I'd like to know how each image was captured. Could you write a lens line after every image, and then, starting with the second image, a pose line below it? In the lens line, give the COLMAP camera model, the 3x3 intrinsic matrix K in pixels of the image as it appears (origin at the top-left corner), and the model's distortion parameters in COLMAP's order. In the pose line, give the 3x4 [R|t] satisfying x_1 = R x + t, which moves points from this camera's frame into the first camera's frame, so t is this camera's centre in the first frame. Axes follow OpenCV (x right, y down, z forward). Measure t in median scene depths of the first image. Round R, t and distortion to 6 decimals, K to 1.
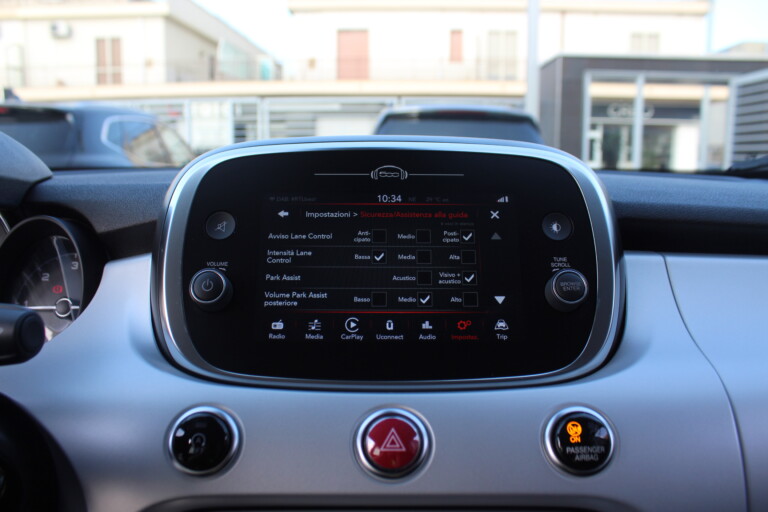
lens RADIAL K [[620.8, 0, 383.4], [0, 620.8, 246.2], [0, 0, 1]] dist [-0.184971, 0.153580]
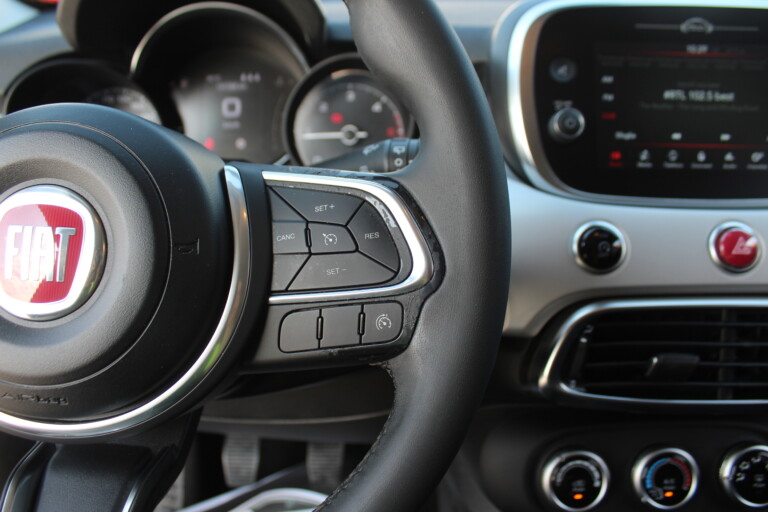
lens RADIAL K [[619.1, 0, 382.1], [0, 619.1, 244.7], [0, 0, 1]] dist [-0.184924, 0.151739]
pose [[0.999910, 0.004604, -0.012591, -0.626727], [-0.000627, 0.954222, 0.299097, -0.061142], [0.013392, -0.299062, 0.954140, -0.212847]]
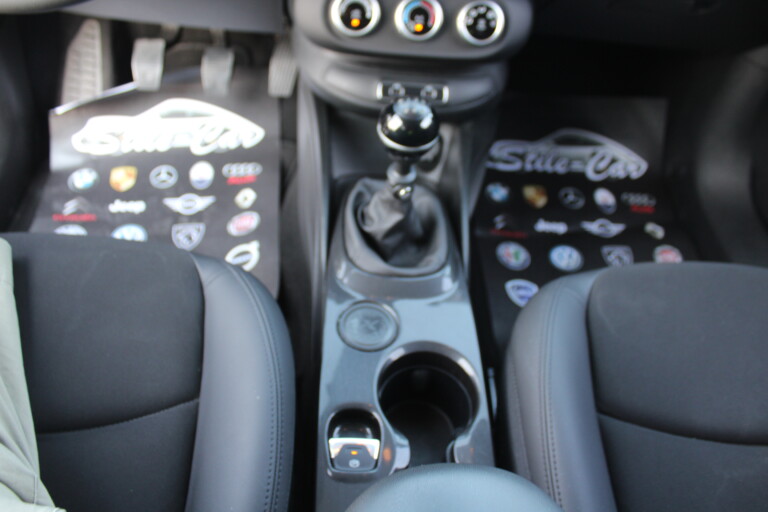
lens RADIAL K [[619.1, 0, 382.1], [0, 619.1, 244.7], [0, 0, 1]] dist [-0.184924, 0.151739]
pose [[0.995054, 0.049432, 0.086161, -0.264725], [-0.093852, 0.752013, 0.652433, 0.111888], [-0.032543, -0.657293, 0.752933, -1.050722]]
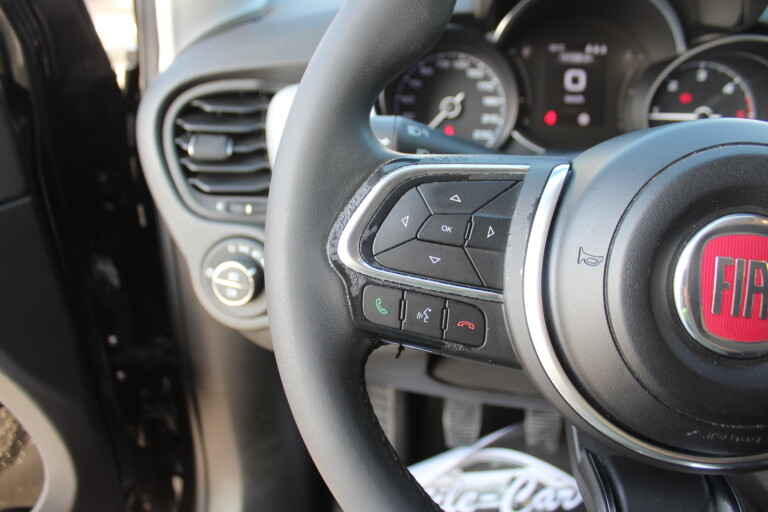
lens RADIAL K [[619.1, 0, 382.1], [0, 619.1, 244.7], [0, 0, 1]] dist [-0.184924, 0.151739]
pose [[0.993268, 0.049870, -0.104554, -1.349625], [-0.004874, 0.919778, 0.392408, -0.137848], [0.115736, -0.389257, 0.913830, -0.180067]]
